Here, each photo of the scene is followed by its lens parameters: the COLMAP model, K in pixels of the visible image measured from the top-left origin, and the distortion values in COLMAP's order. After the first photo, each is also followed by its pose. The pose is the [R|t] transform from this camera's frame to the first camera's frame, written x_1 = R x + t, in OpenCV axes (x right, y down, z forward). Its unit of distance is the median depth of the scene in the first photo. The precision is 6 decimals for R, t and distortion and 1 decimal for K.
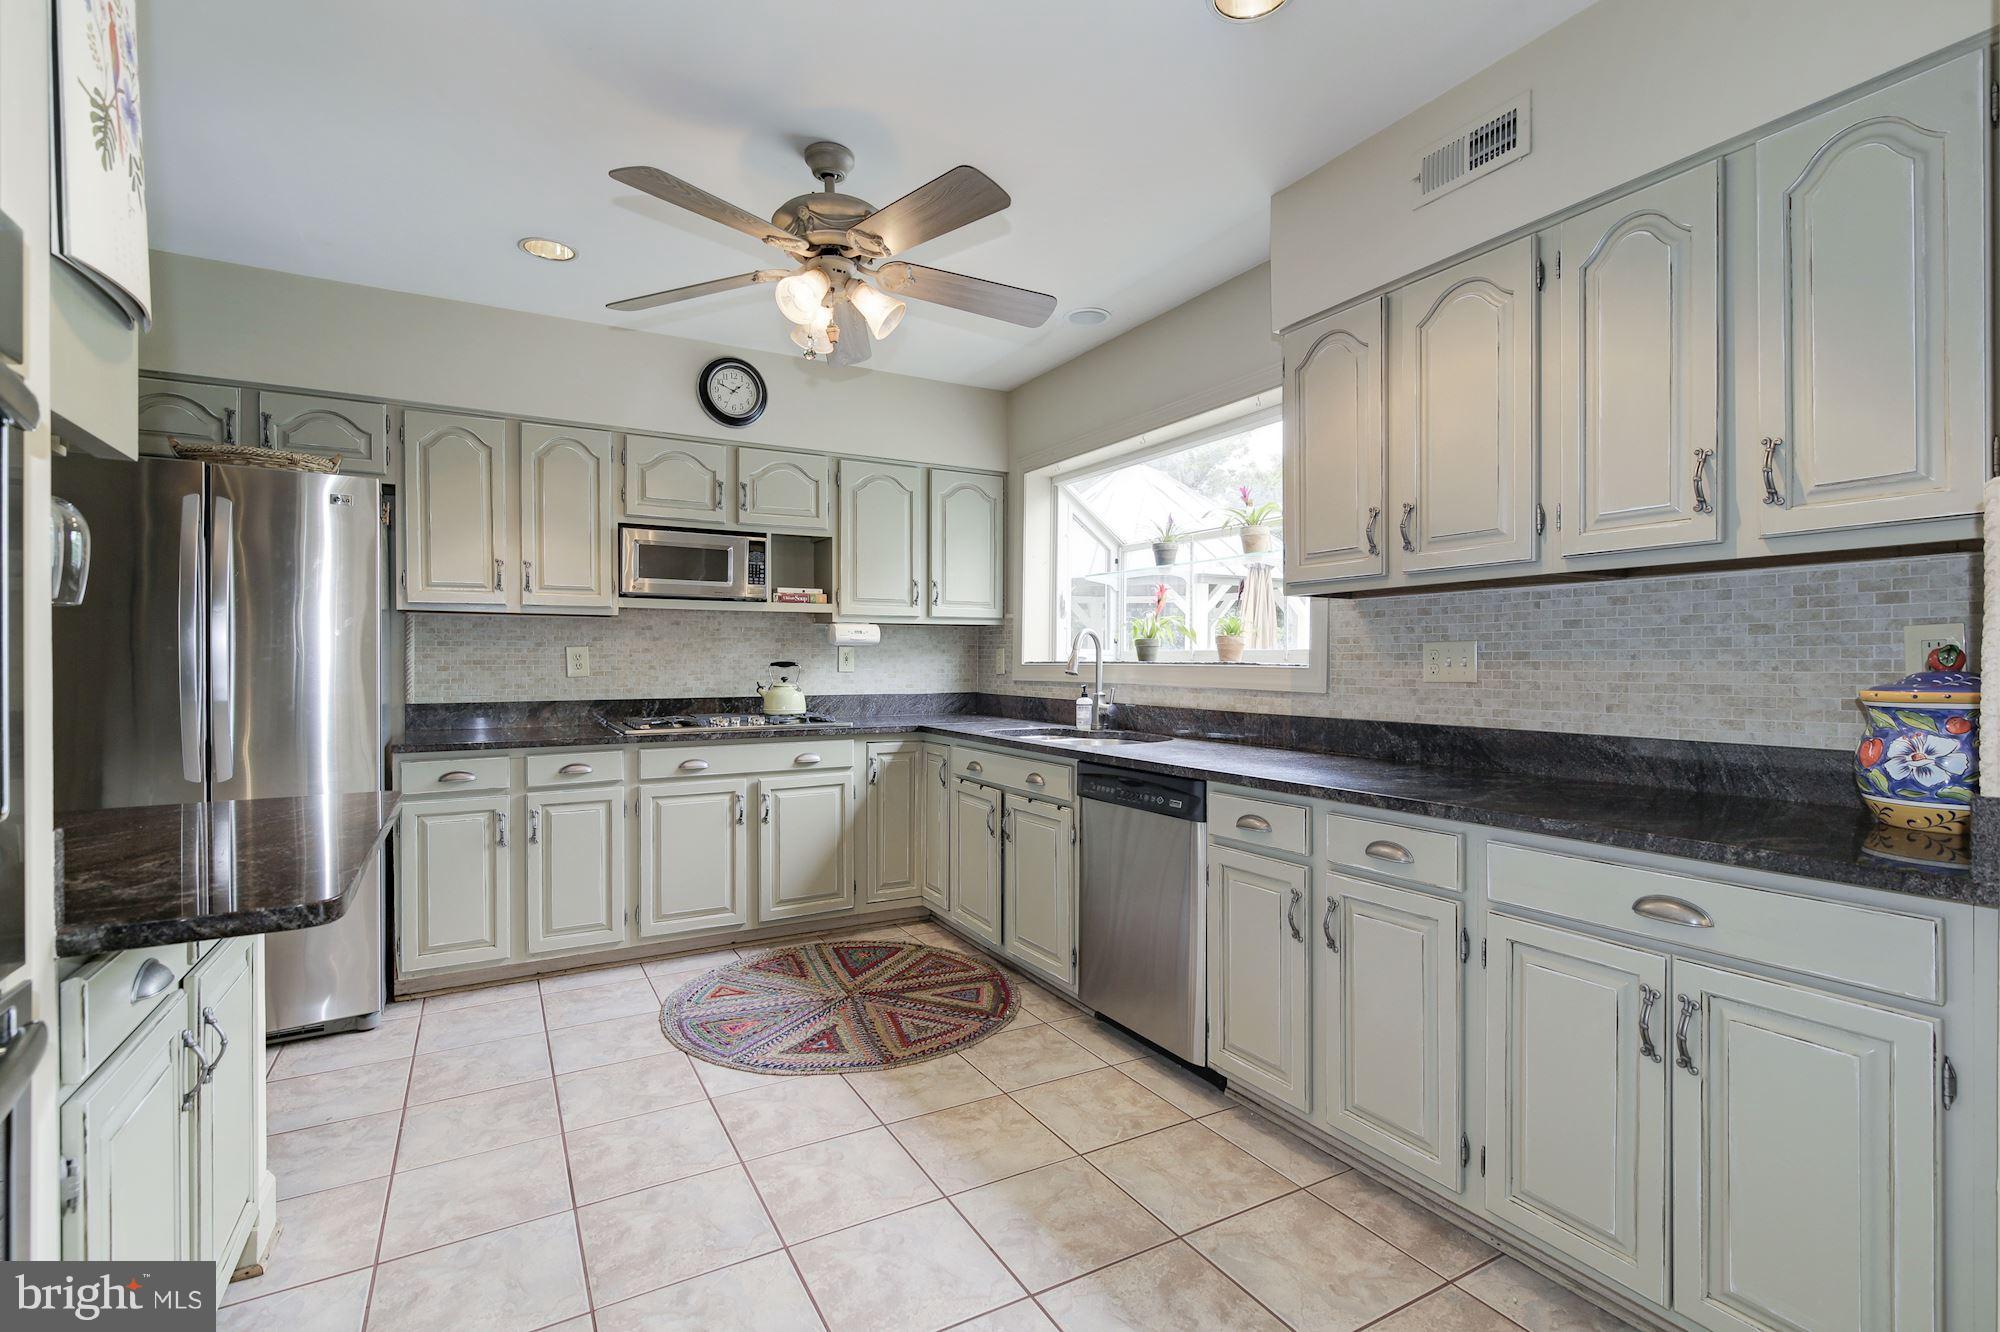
lens RADIAL K [[908.5, 0, 991.4], [0, 908.5, 665.4], [0, 0, 1]] dist [-0.003257, -0.000729]
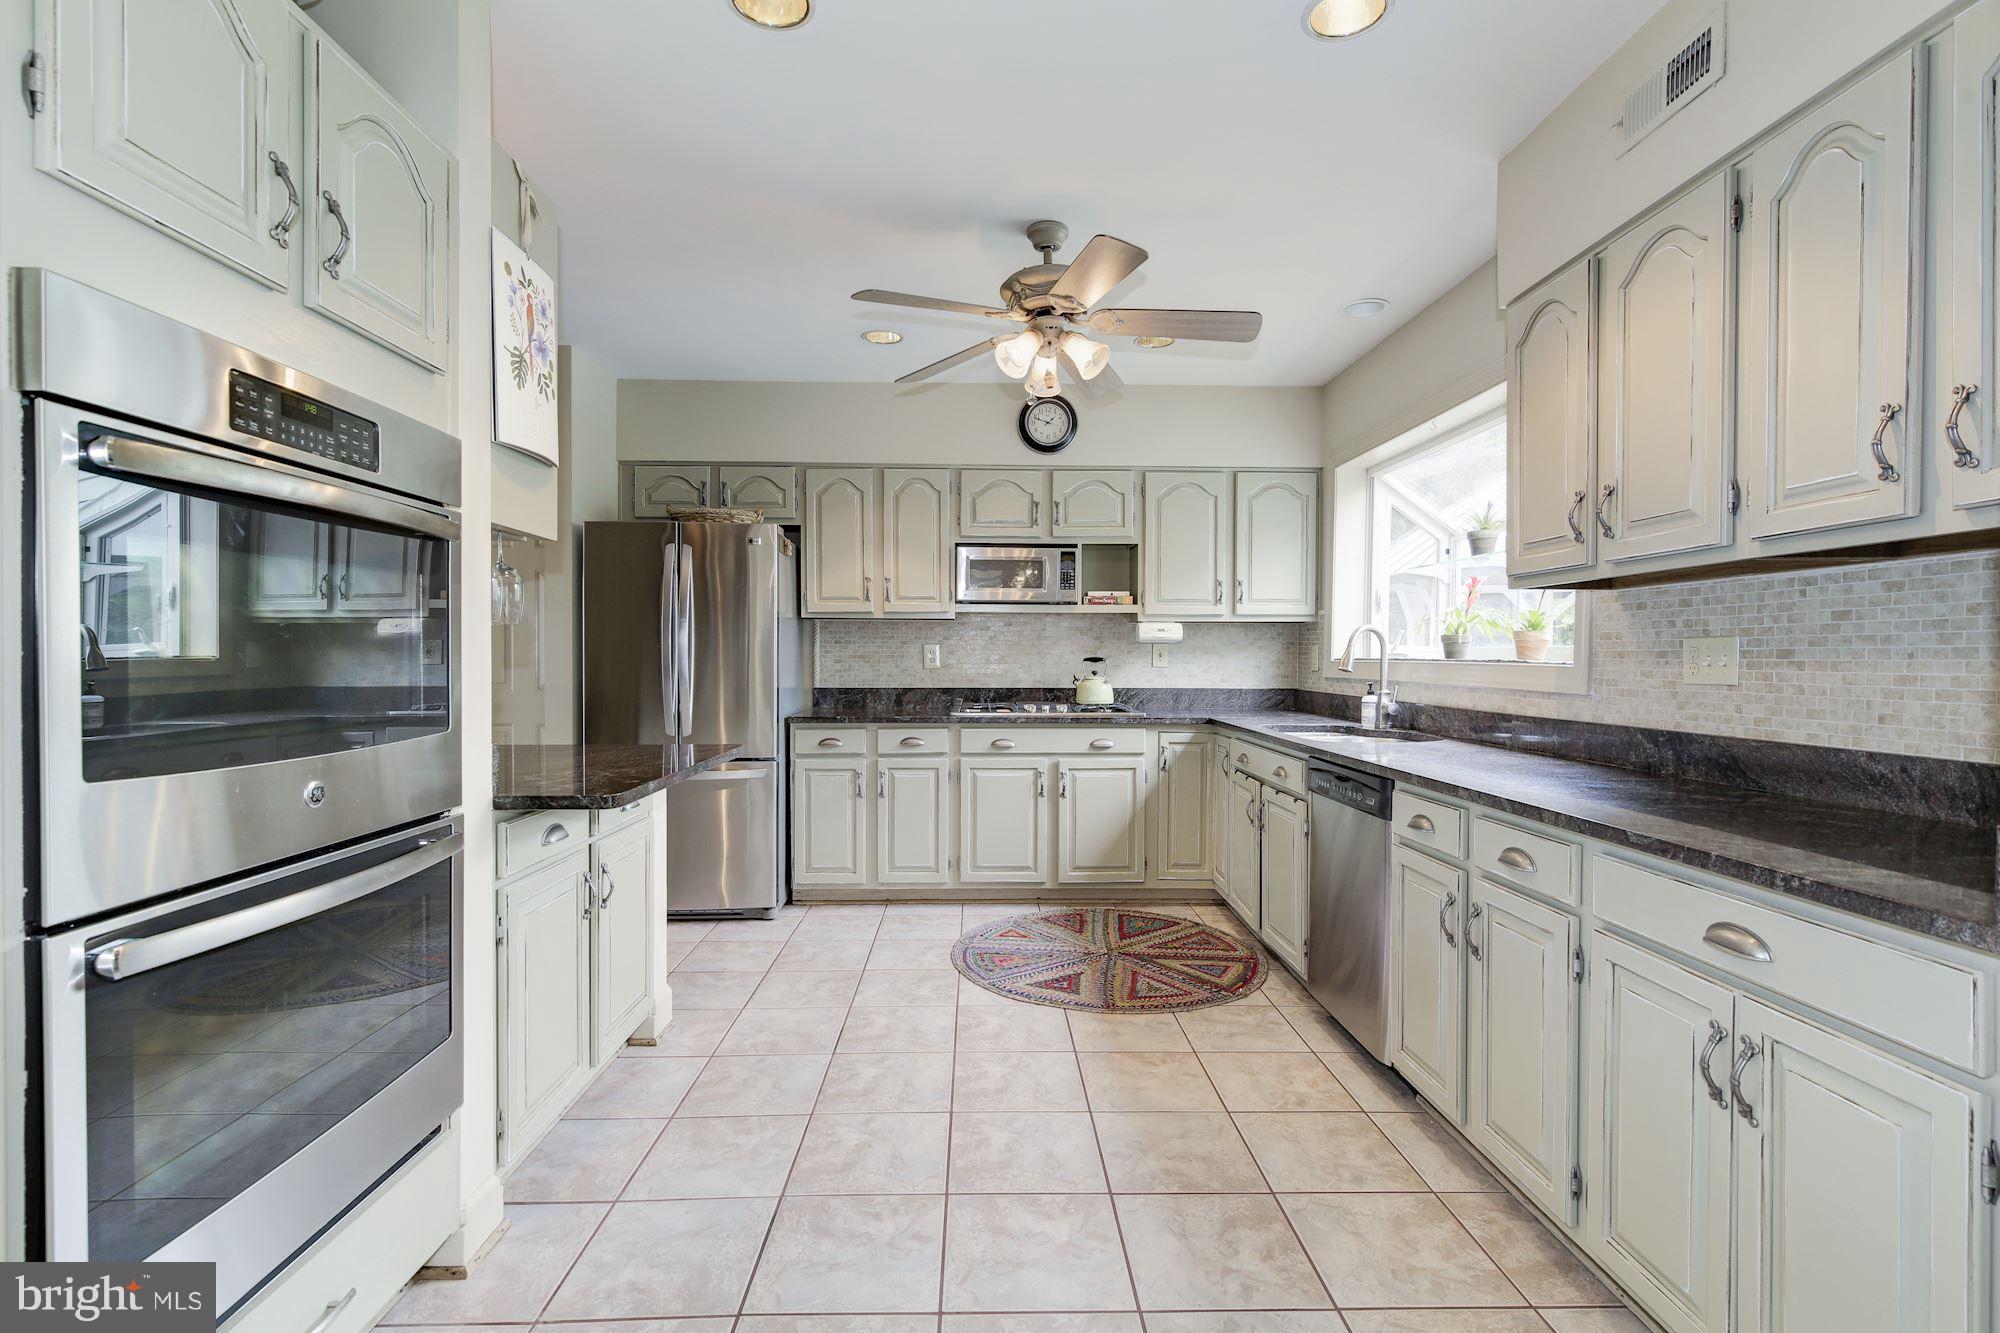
lens RADIAL K [[908.5, 0, 1000.1], [0, 908.5, 667.7], [0, 0, 1]] dist [-0.003257, -0.000729]
pose [[0.883342, 0.009942, -0.468623, 0.272087], [-0.006646, 0.999940, 0.008685, -0.000332], [0.468682, -0.004558, 0.883355, -0.065238]]
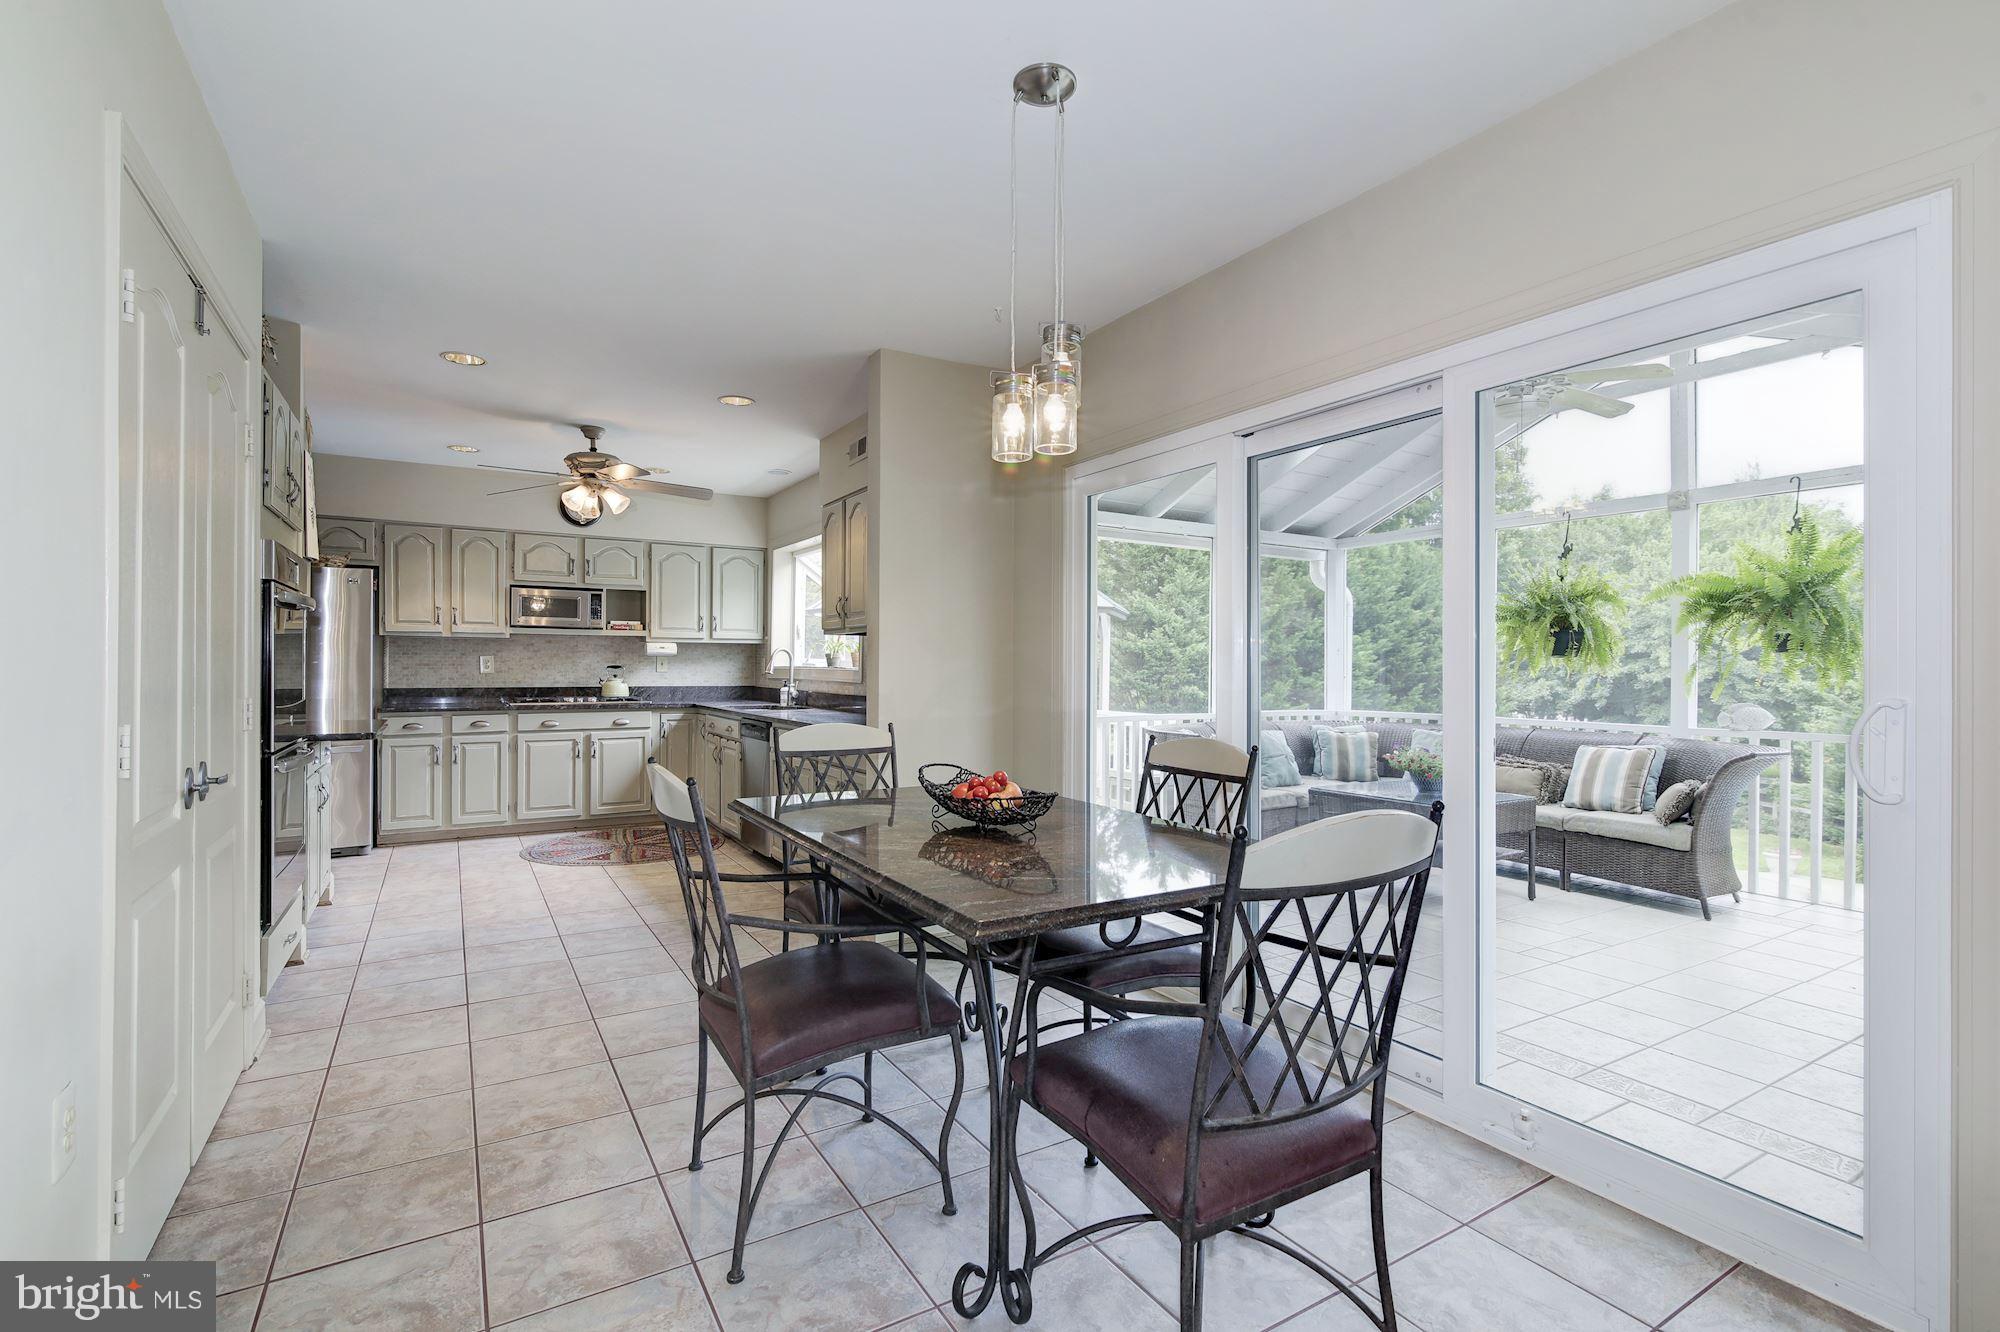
lens RADIAL K [[908.5, 0, 1001.7], [0, 908.5, 665.8], [0, 0, 1]] dist [-0.003257, -0.000729]
pose [[0.999249, 0.006674, 0.038182, 0.581680], [-0.006494, 0.999967, -0.004824, 0.000127], [-0.038213, 0.004572, 0.999259, -0.965256]]
